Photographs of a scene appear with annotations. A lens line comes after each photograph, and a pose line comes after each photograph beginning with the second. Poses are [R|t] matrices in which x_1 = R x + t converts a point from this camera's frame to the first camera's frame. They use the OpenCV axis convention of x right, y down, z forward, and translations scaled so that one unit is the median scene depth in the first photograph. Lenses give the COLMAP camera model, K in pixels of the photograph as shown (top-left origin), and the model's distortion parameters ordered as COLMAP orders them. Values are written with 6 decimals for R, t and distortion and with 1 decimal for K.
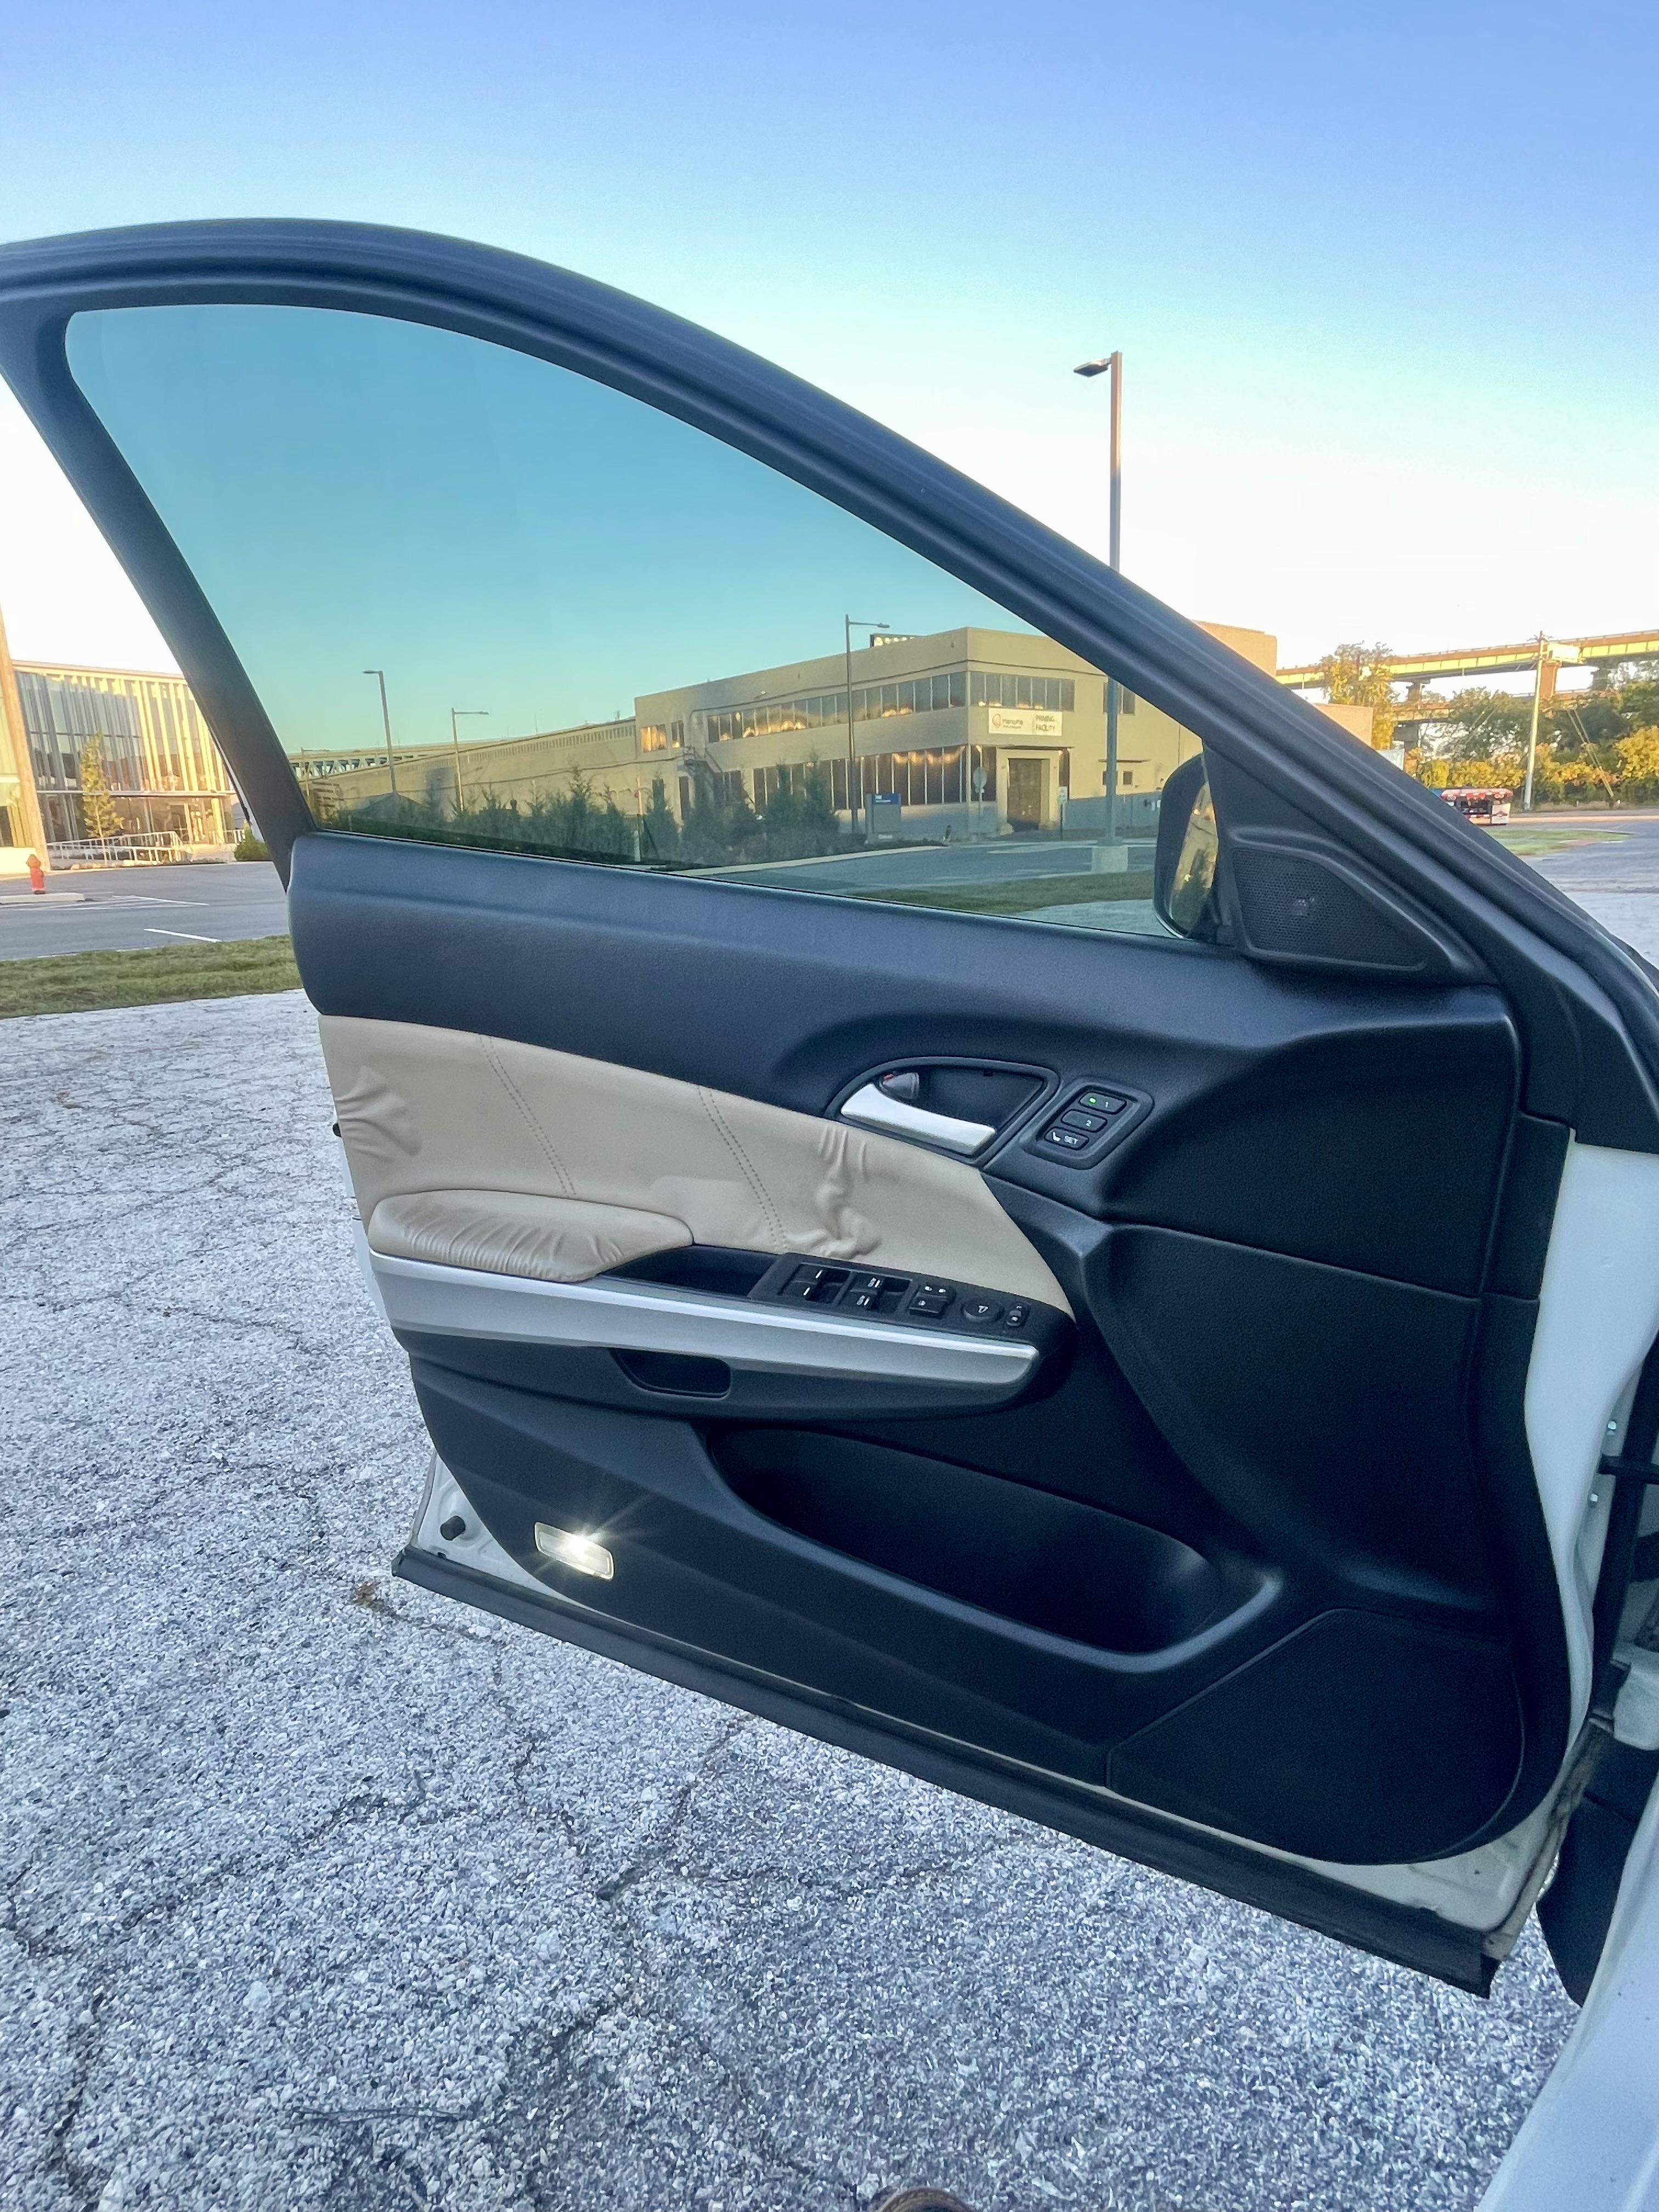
lens RADIAL K [[1175.1, 0, 829.5], [0, 1175.1, 1106.0], [0, 0, 1]] dist [-0.020675, 0.011590]
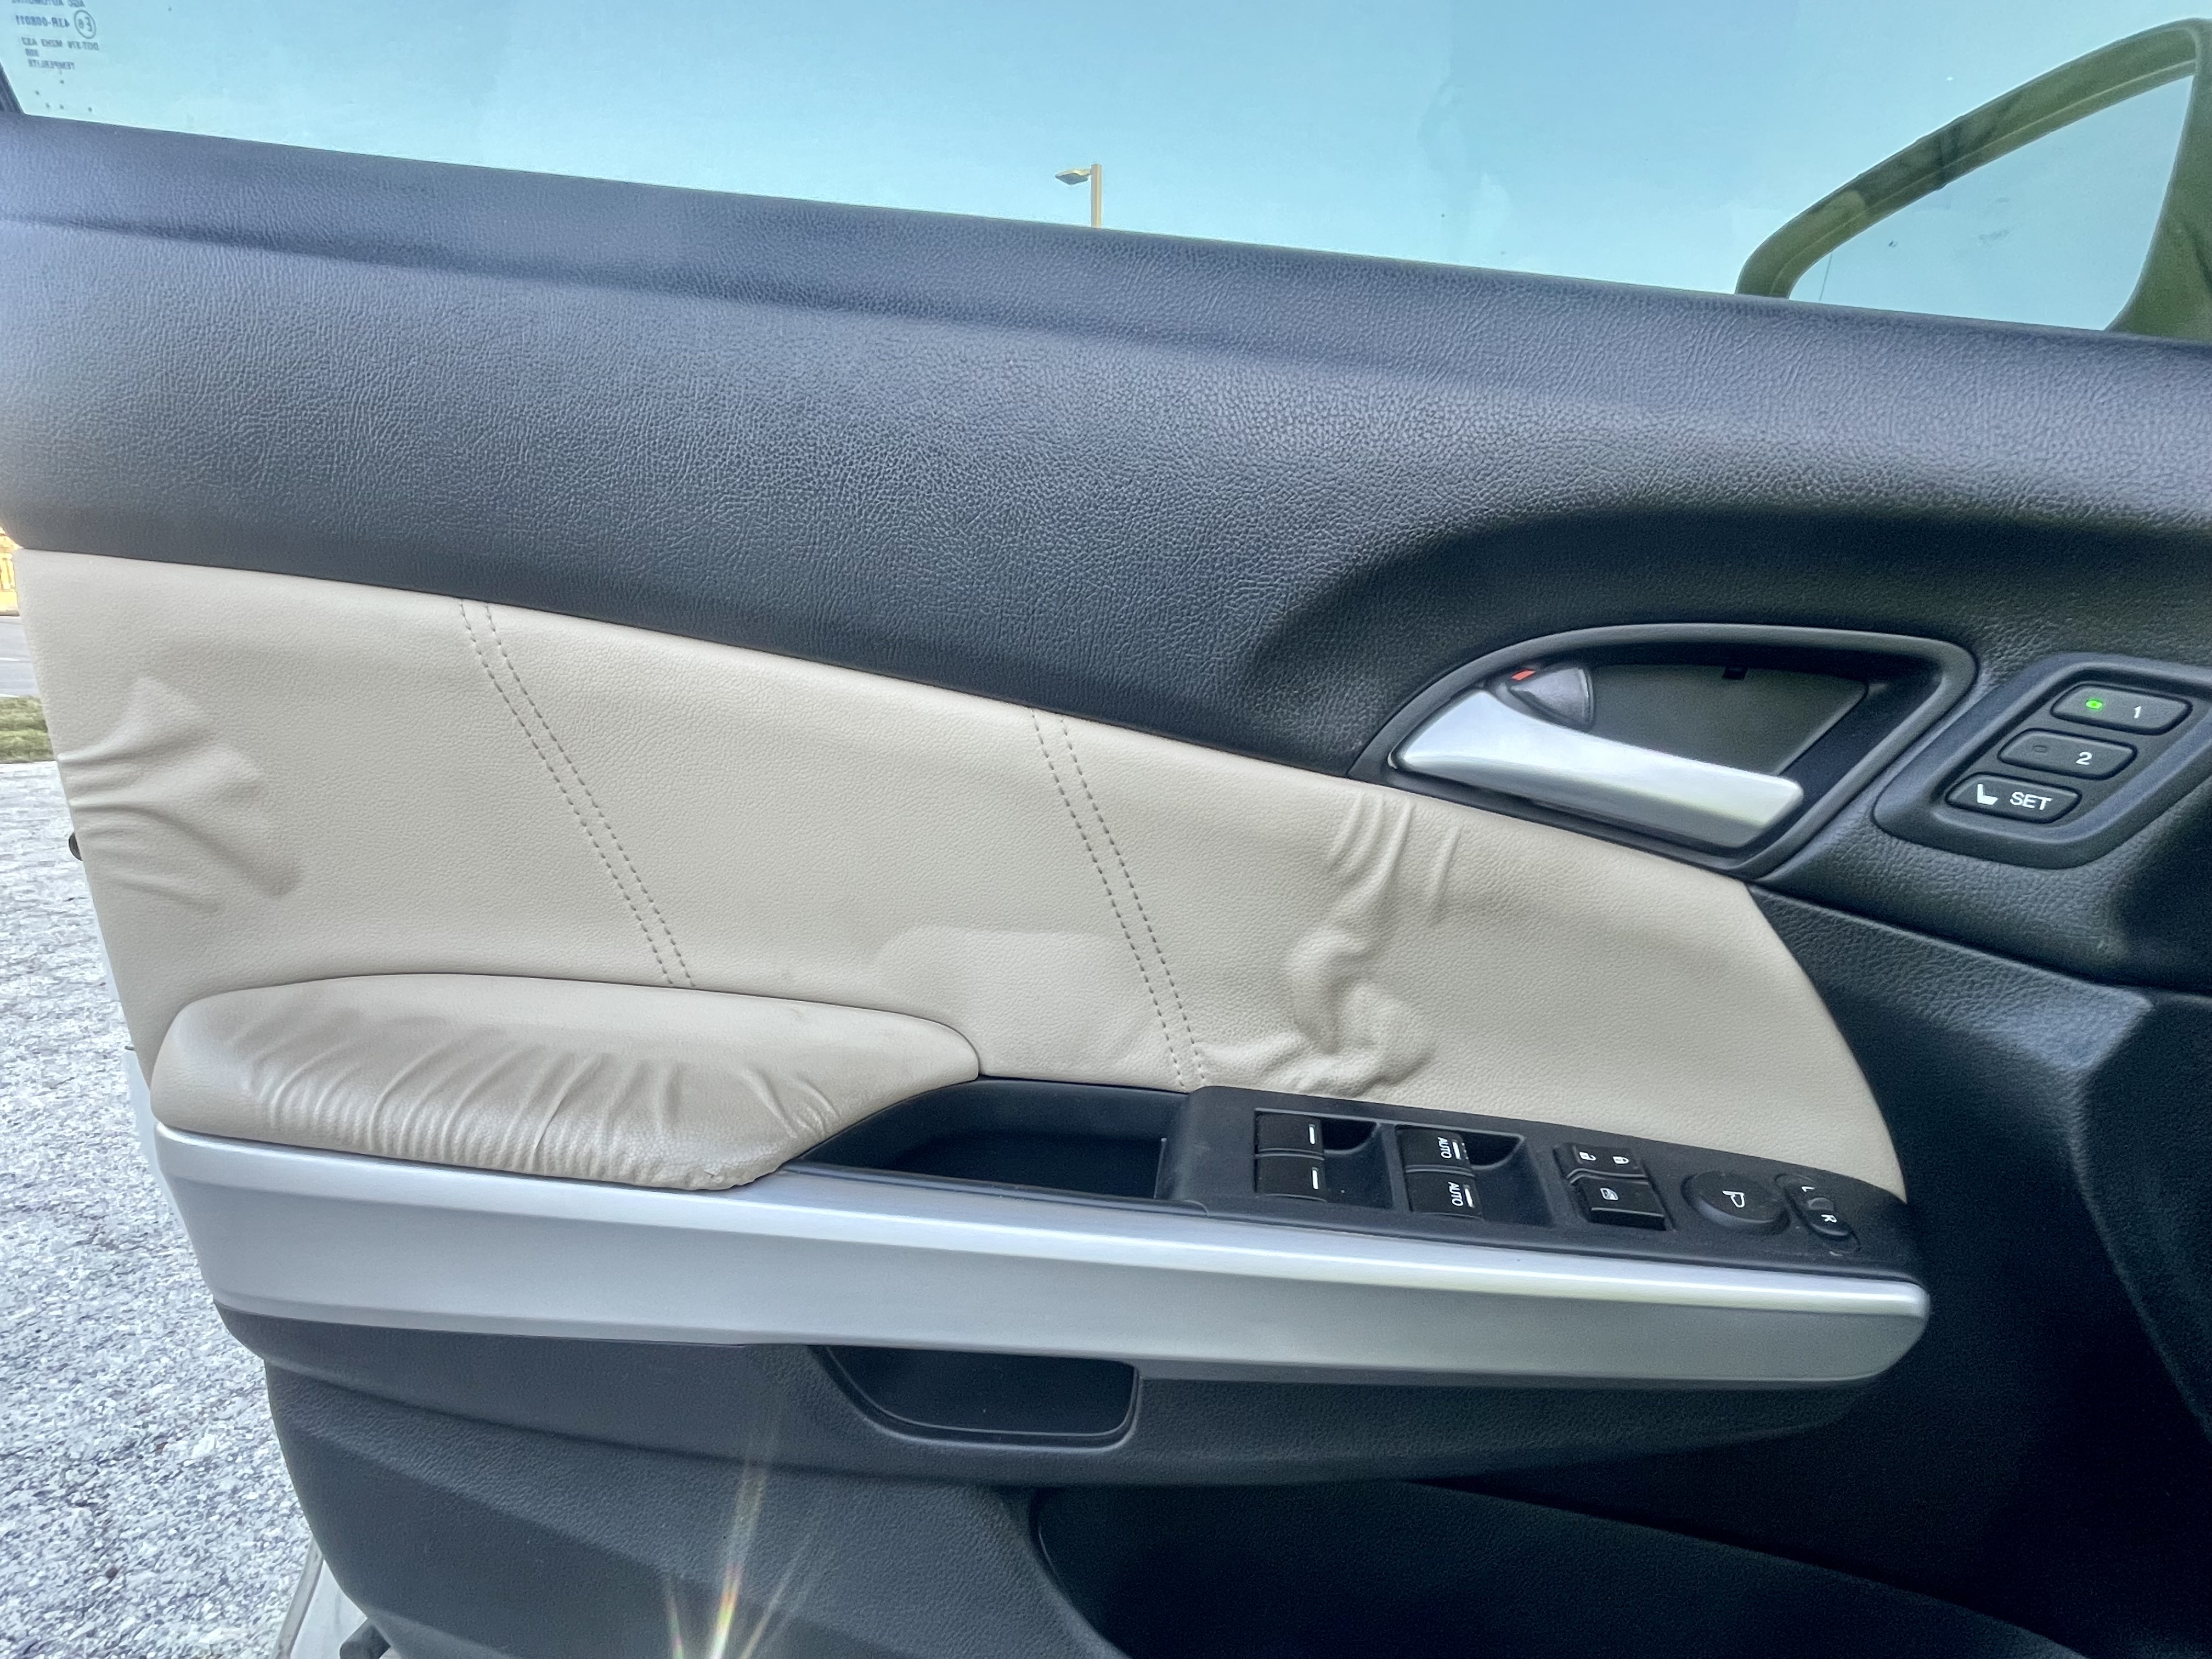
lens RADIAL K [[1175.1, 0, 1107.5], [0, 1175.1, 867.4], [0, 0, 1]] dist [-0.020675, 0.011590]
pose [[0.965858, -0.001767, 0.259067, -0.190204], [0.009634, 0.999530, -0.029103, 0.051697], [-0.258893, 0.030605, 0.965421, 0.559488]]
